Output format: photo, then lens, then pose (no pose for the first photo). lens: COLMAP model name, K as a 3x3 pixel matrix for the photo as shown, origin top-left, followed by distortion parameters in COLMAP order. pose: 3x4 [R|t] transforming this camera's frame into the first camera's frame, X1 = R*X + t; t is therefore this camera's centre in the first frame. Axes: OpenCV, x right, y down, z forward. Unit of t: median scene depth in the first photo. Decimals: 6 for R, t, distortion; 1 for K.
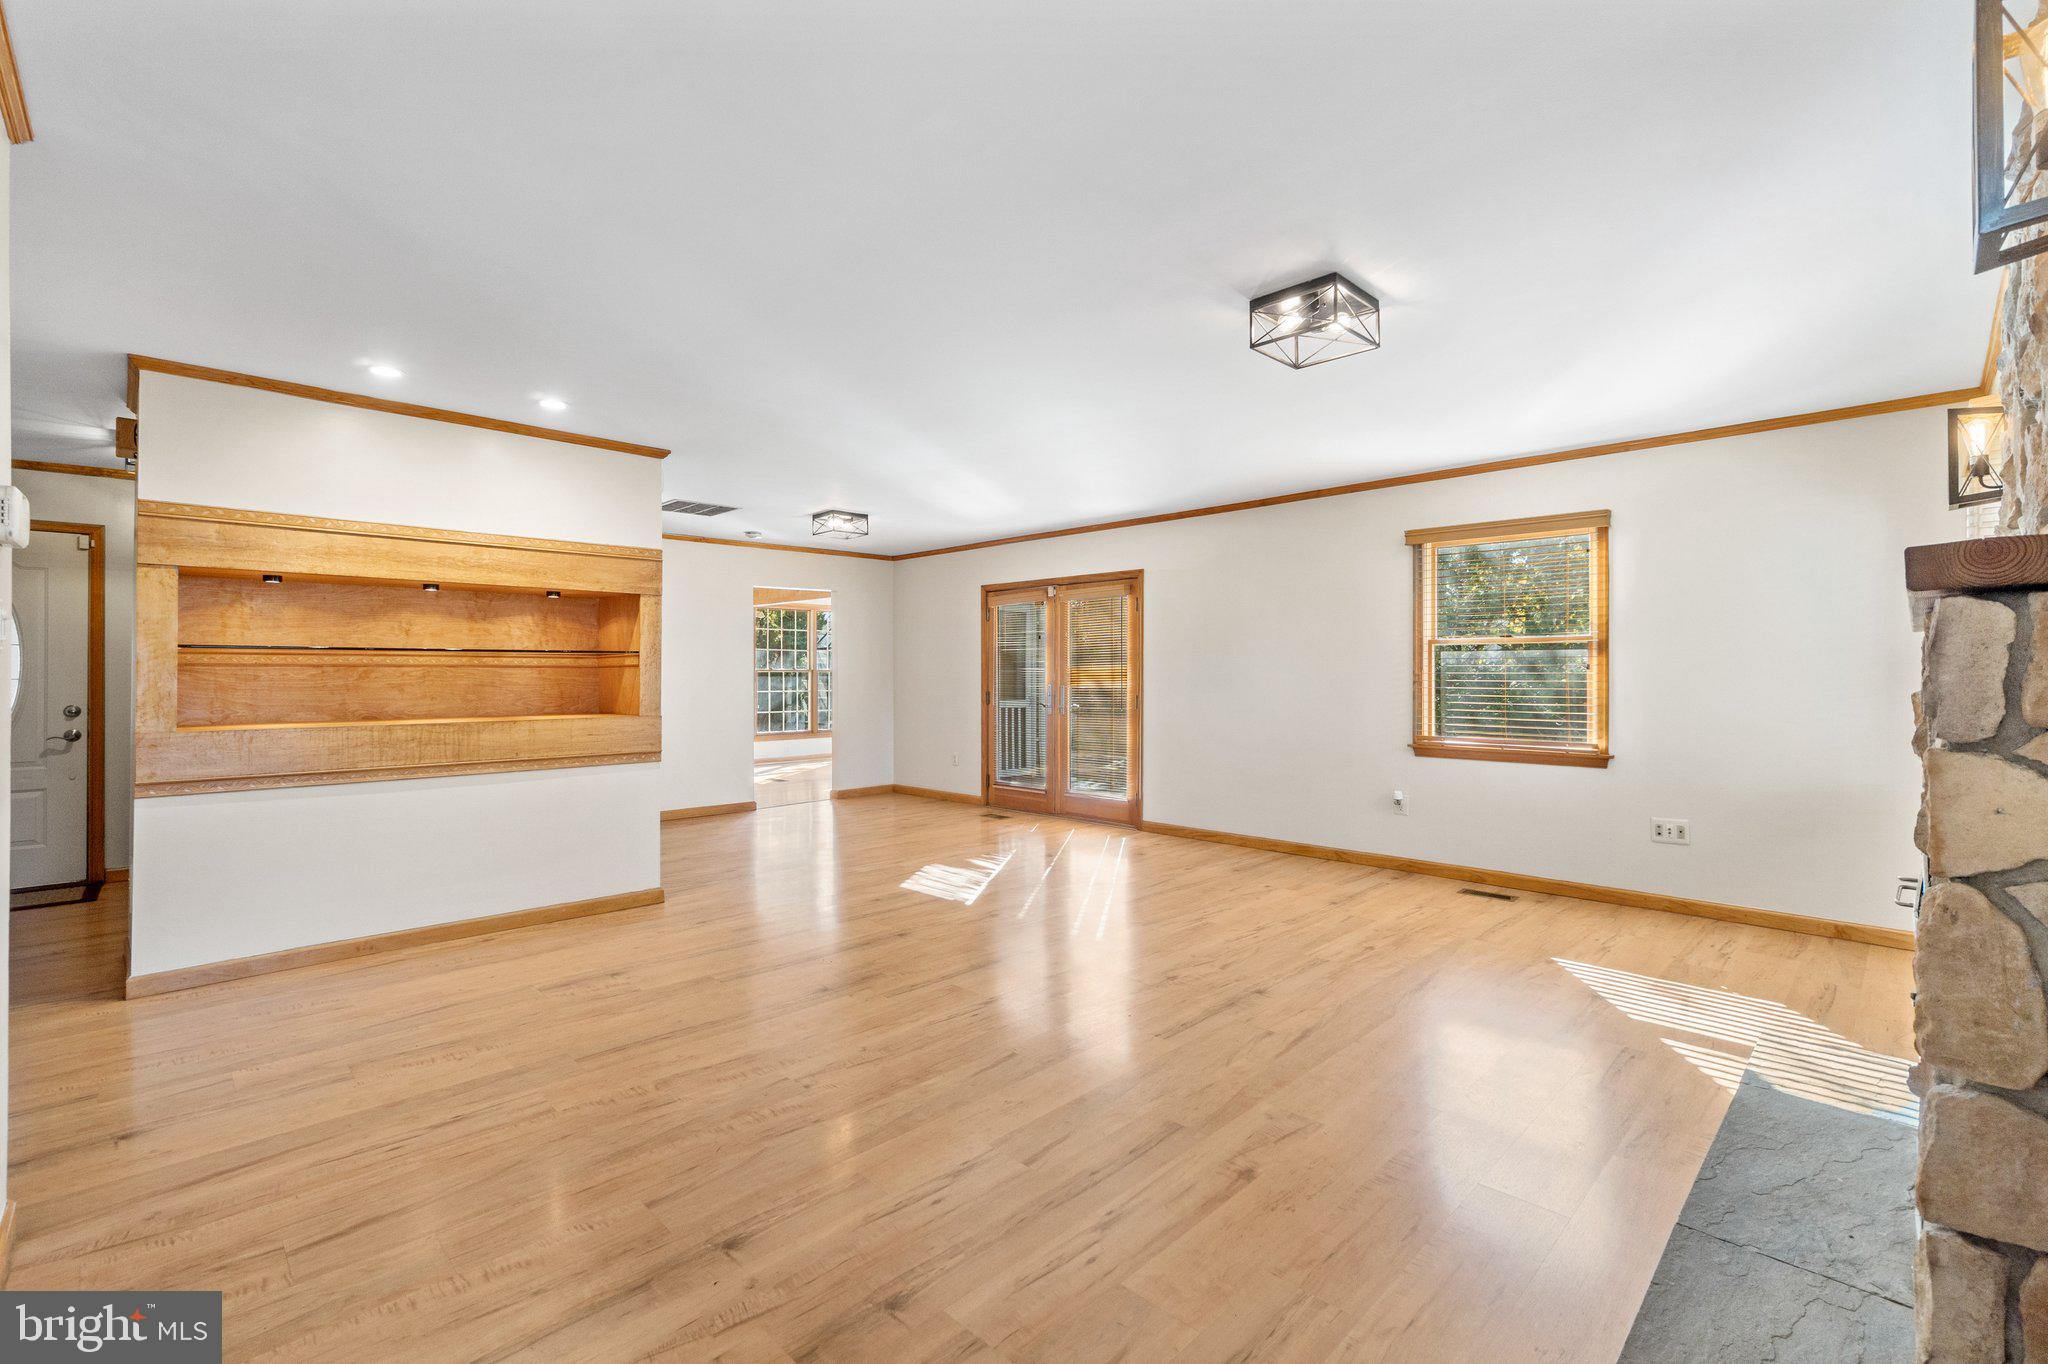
lens RADIAL K [[895.8, 0, 1018.8], [0, 895.8, 671.5], [0, 0, 1]] dist [-0.000853, 0.000426]
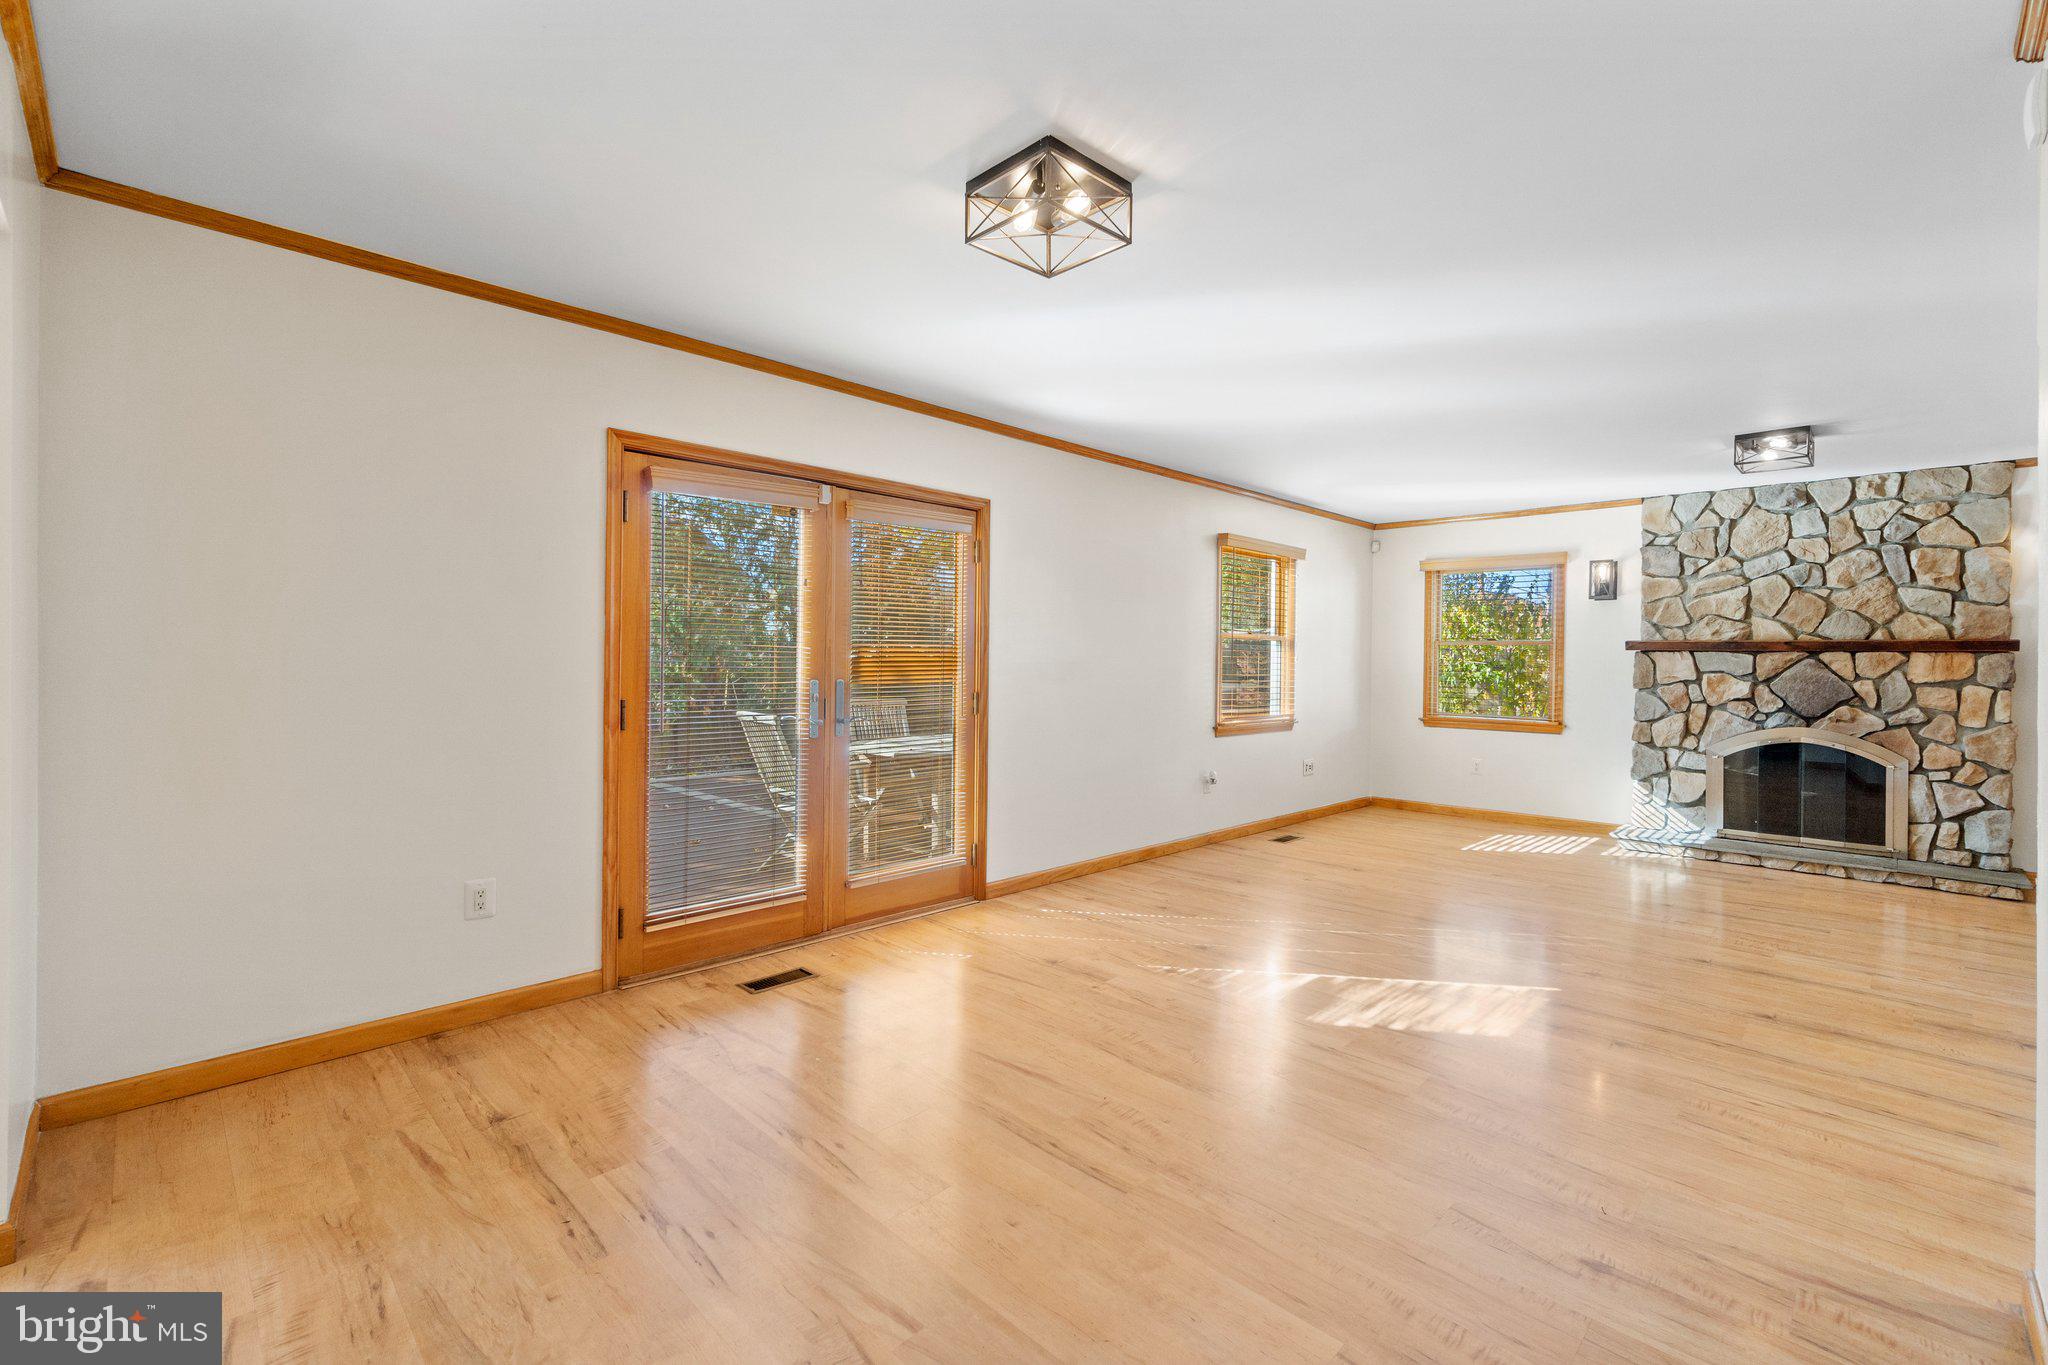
lens RADIAL K [[882.7, 0, 1031.0], [0, 882.7, 668.0], [0, 0, 1]] dist [-0.001921, 0.000161]
pose [[-0.016045, -0.003814, 0.999864, -0.464857], [-0.009017, 0.999953, 0.003670, 0.005343], [-0.999831, -0.008957, -0.016078, 0.891125]]
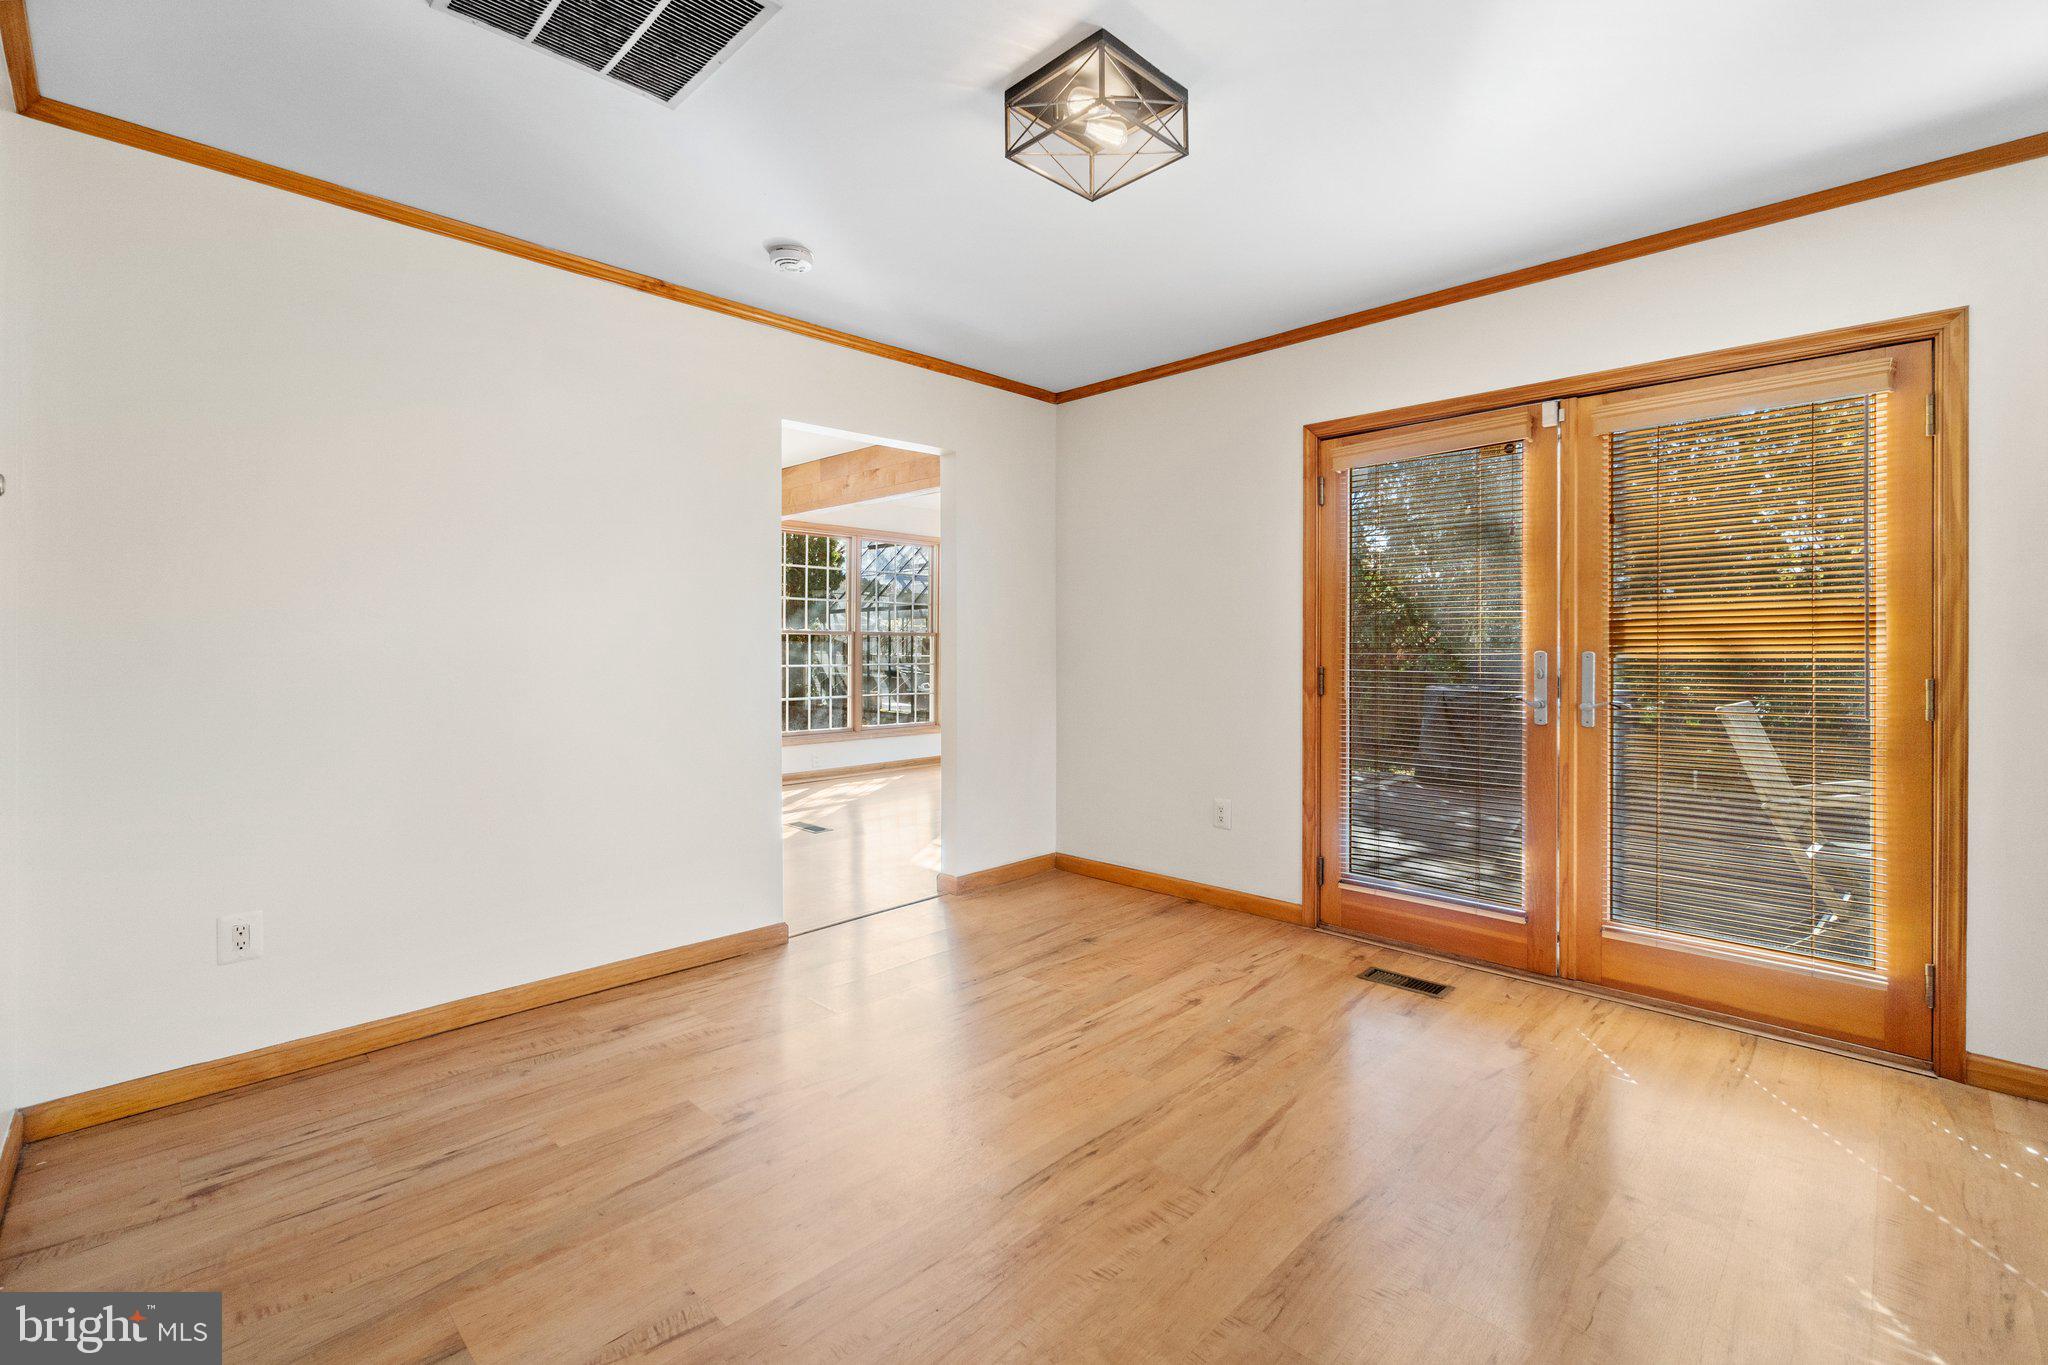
lens RADIAL K [[890.5, 0, 1039.6], [0, 890.5, 655.6], [0, 0, 1]] dist [-0.003269, -0.000775]
pose [[0.999370, -0.002764, 0.035395, -0.202120], [0.002260, 0.999896, 0.014249, 0.010397], [-0.035431, -0.014160, 0.999272, 0.616098]]
